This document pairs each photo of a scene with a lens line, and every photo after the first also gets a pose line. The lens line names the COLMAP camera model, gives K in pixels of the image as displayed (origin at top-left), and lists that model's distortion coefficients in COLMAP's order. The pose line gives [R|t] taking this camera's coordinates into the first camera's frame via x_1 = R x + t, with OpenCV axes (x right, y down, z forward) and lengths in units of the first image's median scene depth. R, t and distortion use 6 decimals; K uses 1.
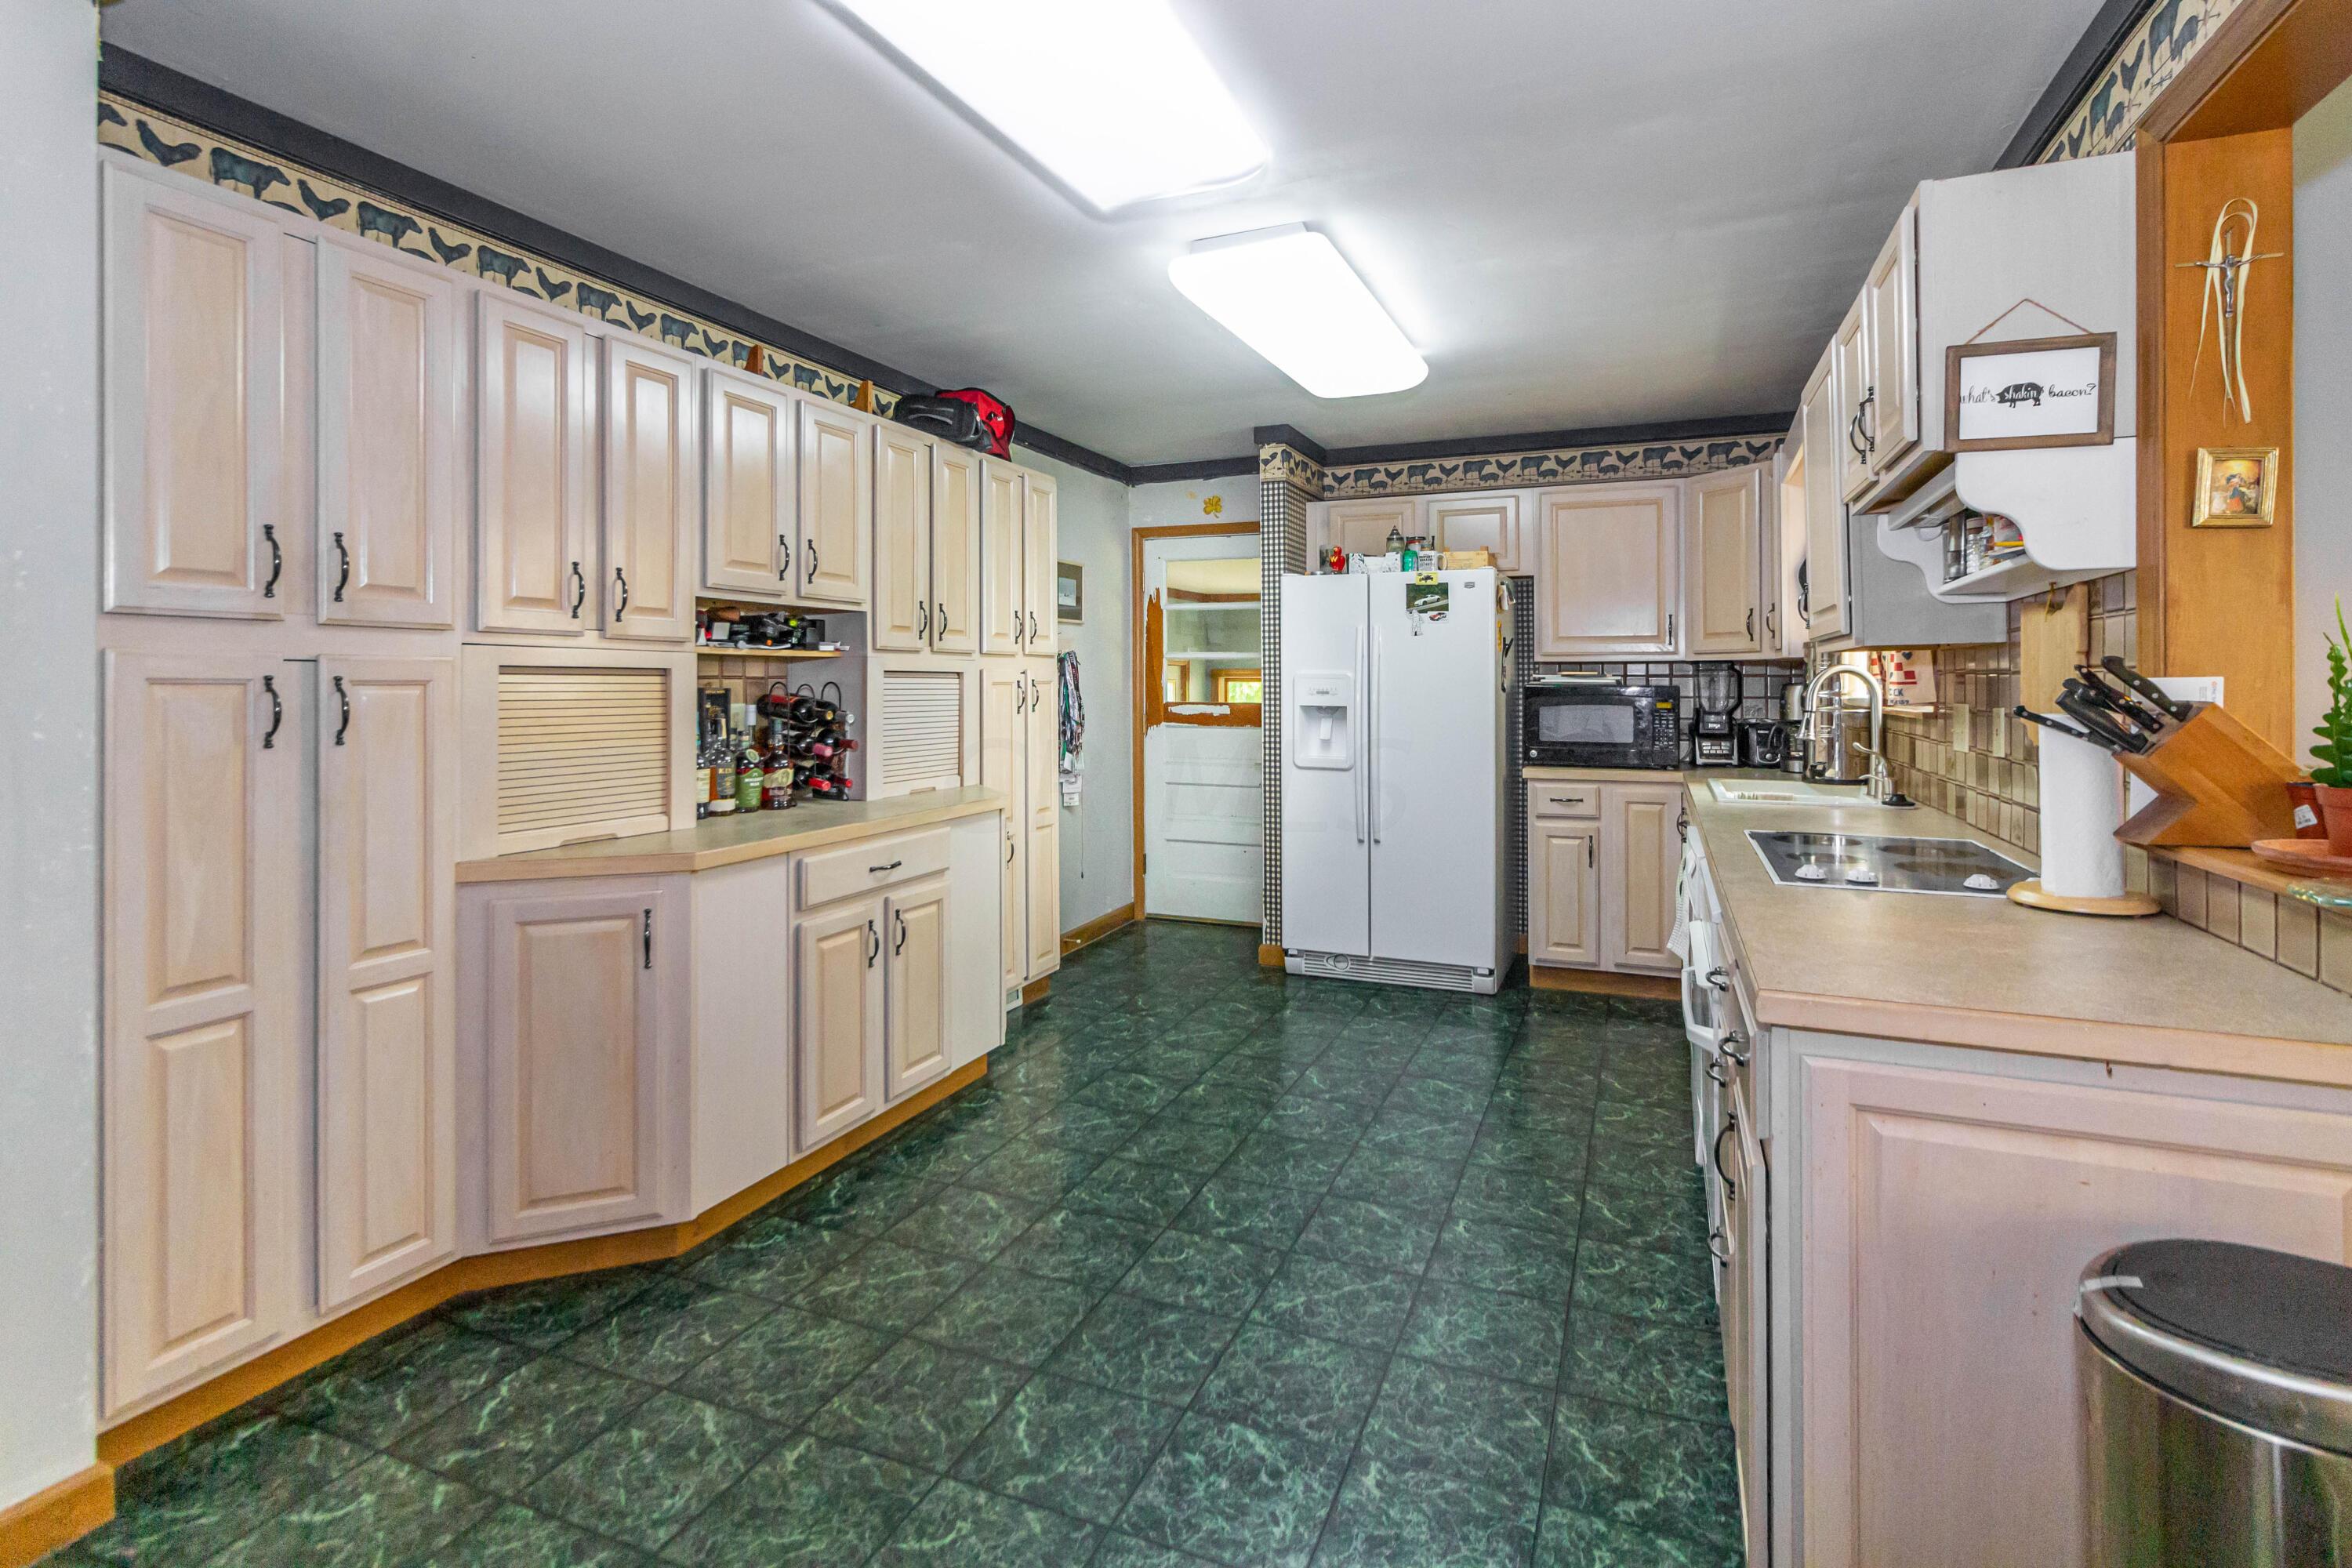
lens RADIAL K [[1105.3, 0, 1191.8], [0, 1105.3, 678.8], [0, 0, 1]] dist [-0.003624, 0.000005]
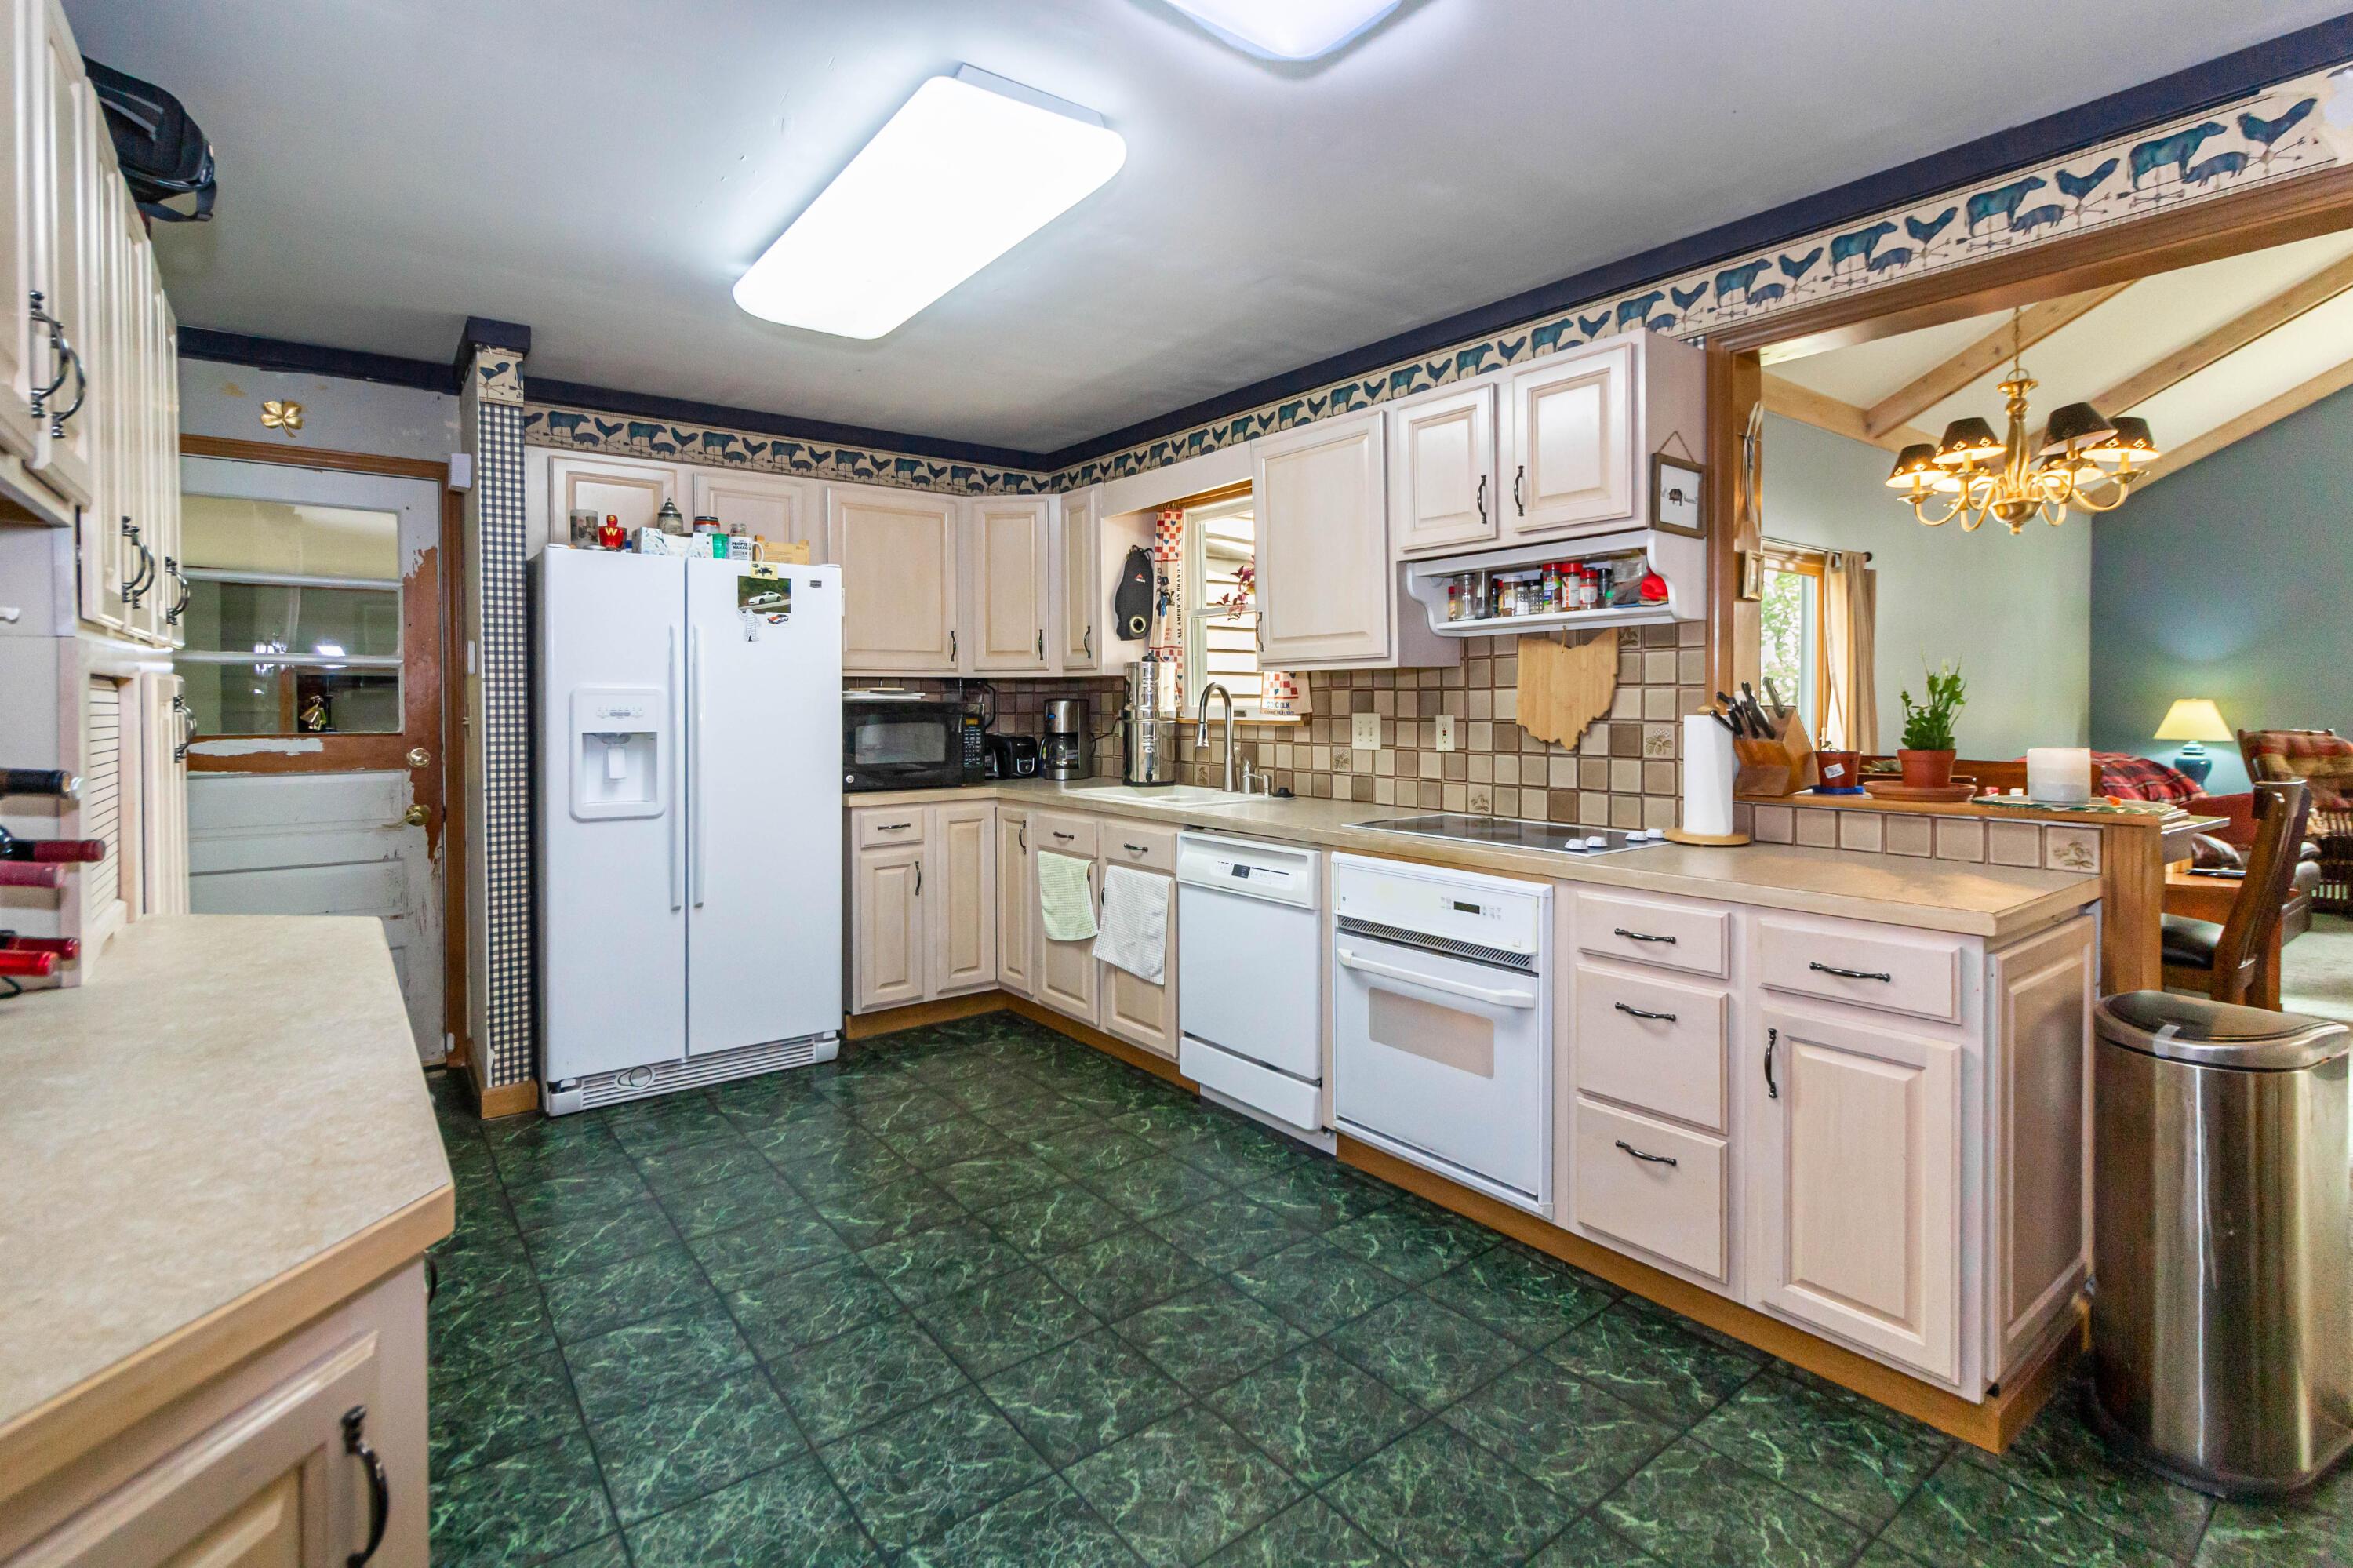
lens RADIAL K [[1105.8, 0, 1159.0], [0, 1105.8, 710.6], [0, 0, 1]] dist [-0.003624, 0.000005]
pose [[0.509083, -0.010748, 0.860650, -0.339015], [0.002008, 0.999934, 0.011300, 0.002877], [-0.860715, -0.004024, 0.509071, 0.337614]]
